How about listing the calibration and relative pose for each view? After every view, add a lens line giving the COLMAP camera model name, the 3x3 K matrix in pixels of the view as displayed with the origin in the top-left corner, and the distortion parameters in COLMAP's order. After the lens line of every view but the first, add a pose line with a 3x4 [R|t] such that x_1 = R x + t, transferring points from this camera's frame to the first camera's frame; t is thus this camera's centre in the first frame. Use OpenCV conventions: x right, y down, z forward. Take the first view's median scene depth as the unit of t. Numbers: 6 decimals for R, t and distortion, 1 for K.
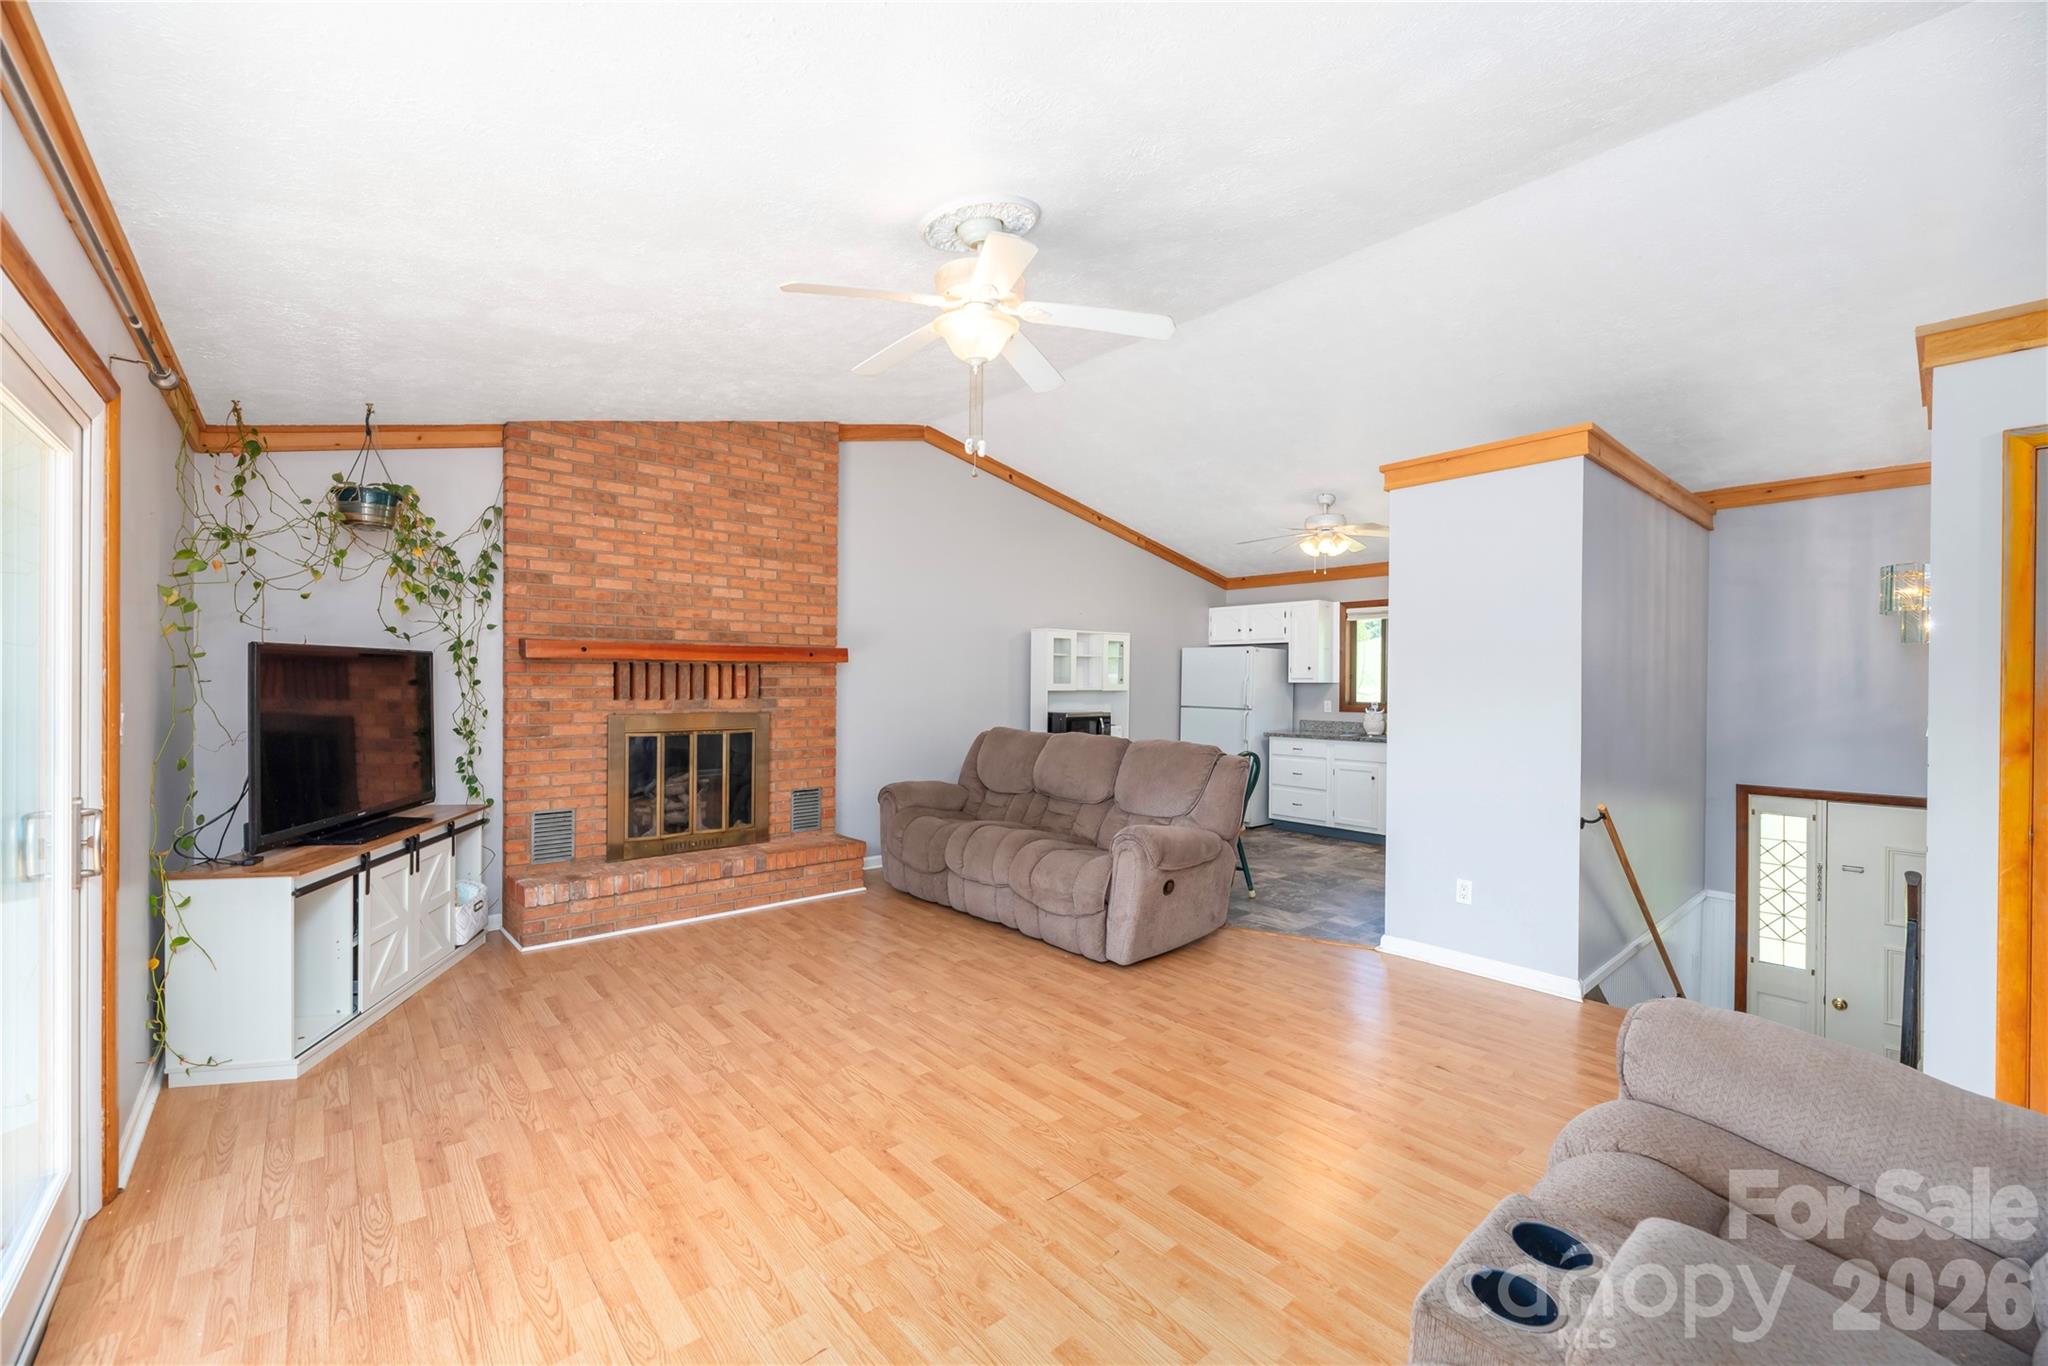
lens RADIAL K [[846.4, 0, 1032.6], [0, 846.4, 681.9], [0, 0, 1]] dist [-0.006247, 0.000272]
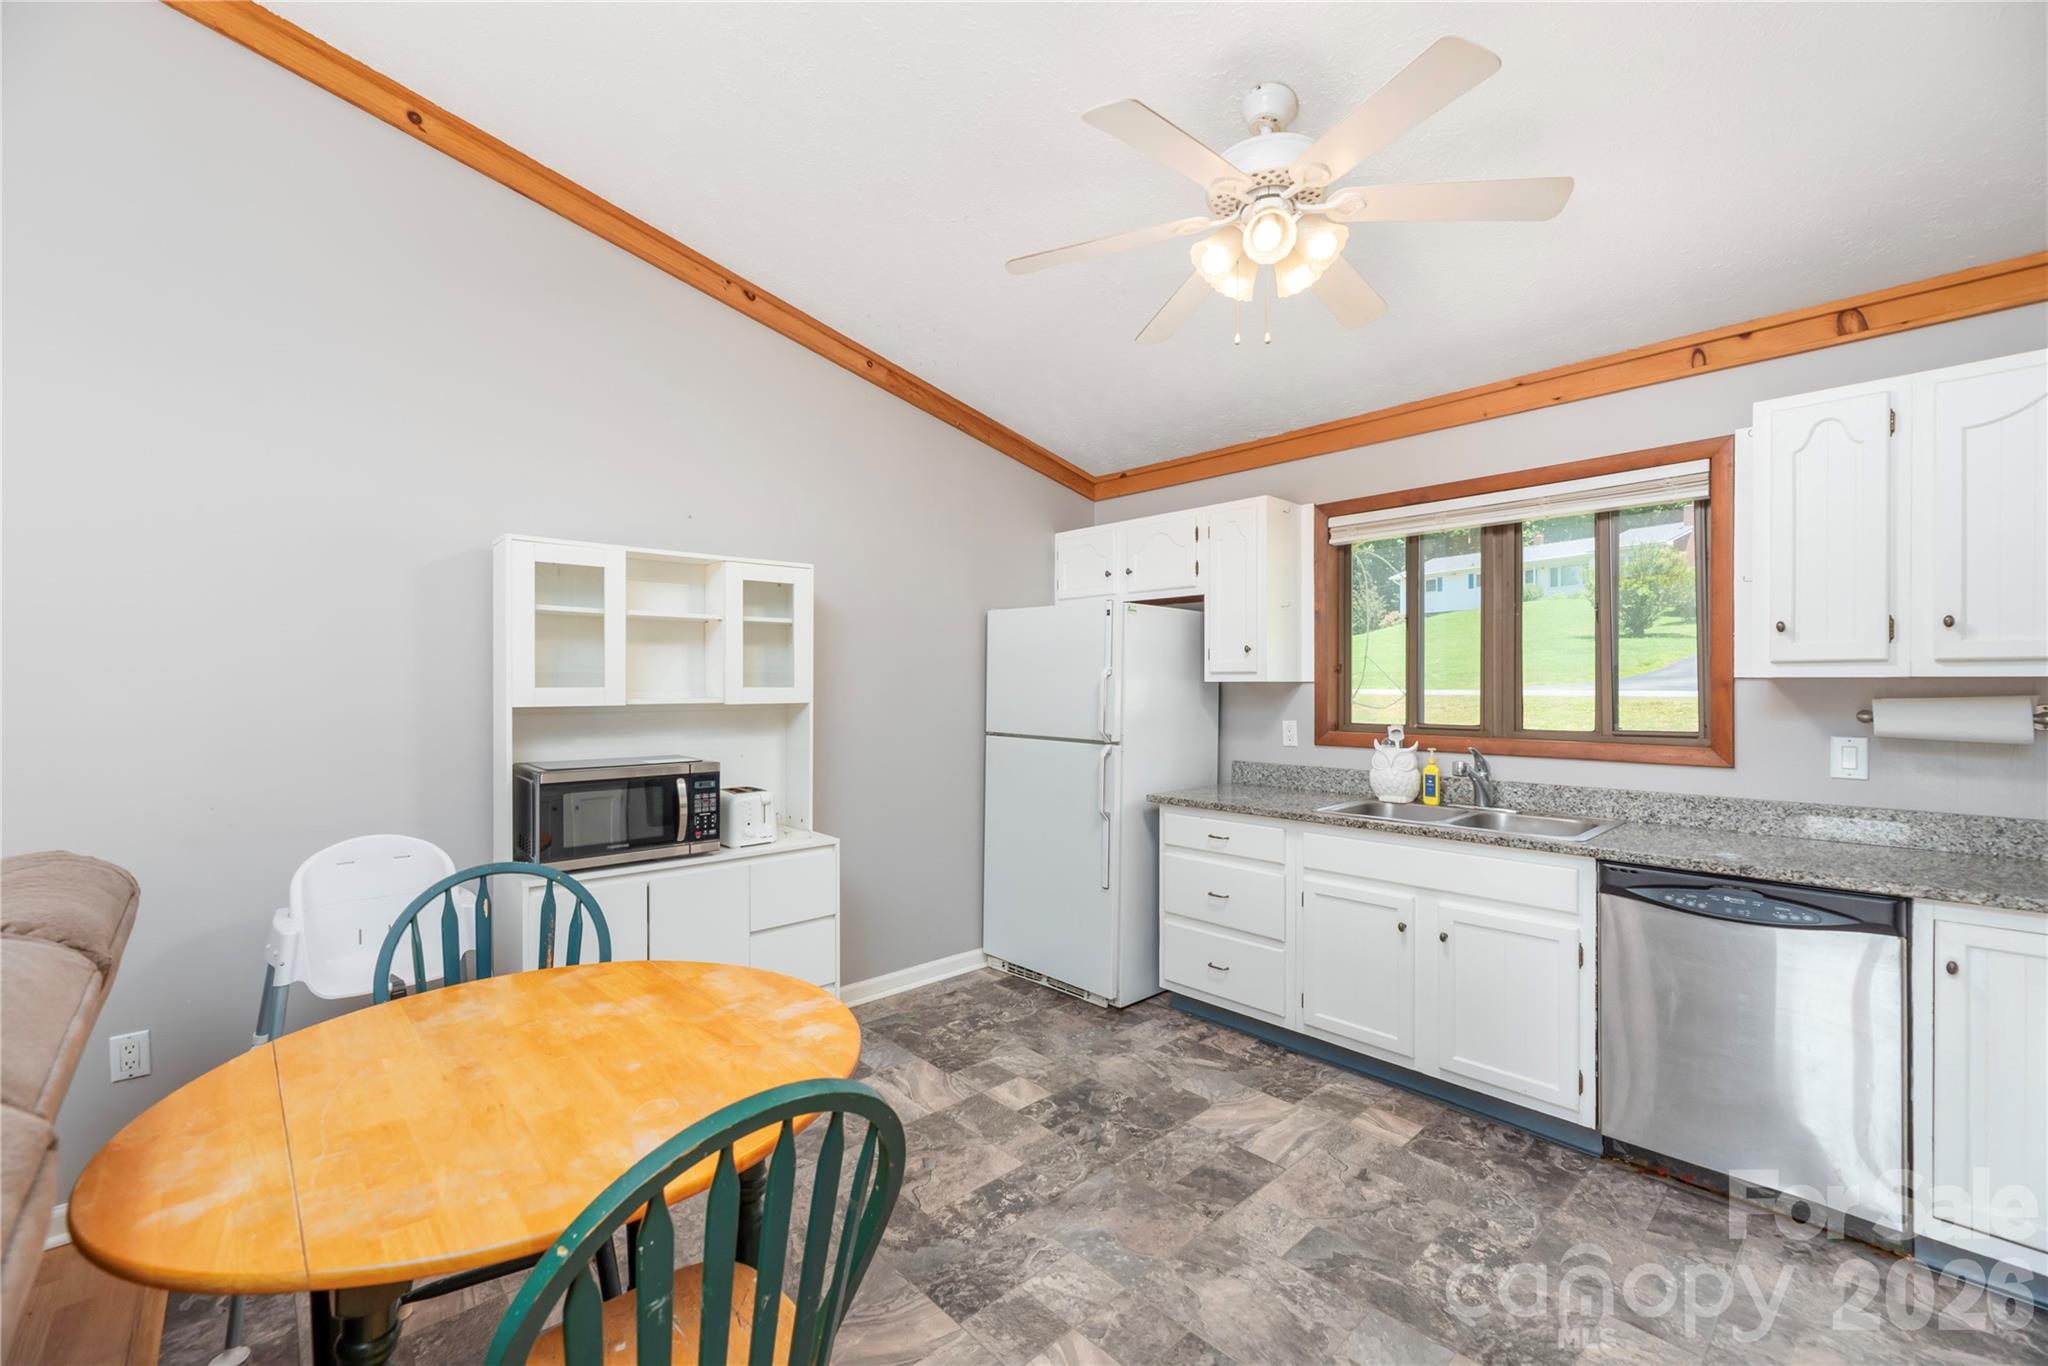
lens RADIAL K [[846.4, 0, 1044.0], [0, 846.4, 675.4], [0, 0, 1]] dist [-0.006247, 0.000272]
pose [[0.999146, -0.005689, 0.040915, 0.313739], [0.005944, 0.999964, -0.006115, -0.000497], [-0.040878, 0.006353, 0.999144, 0.870839]]
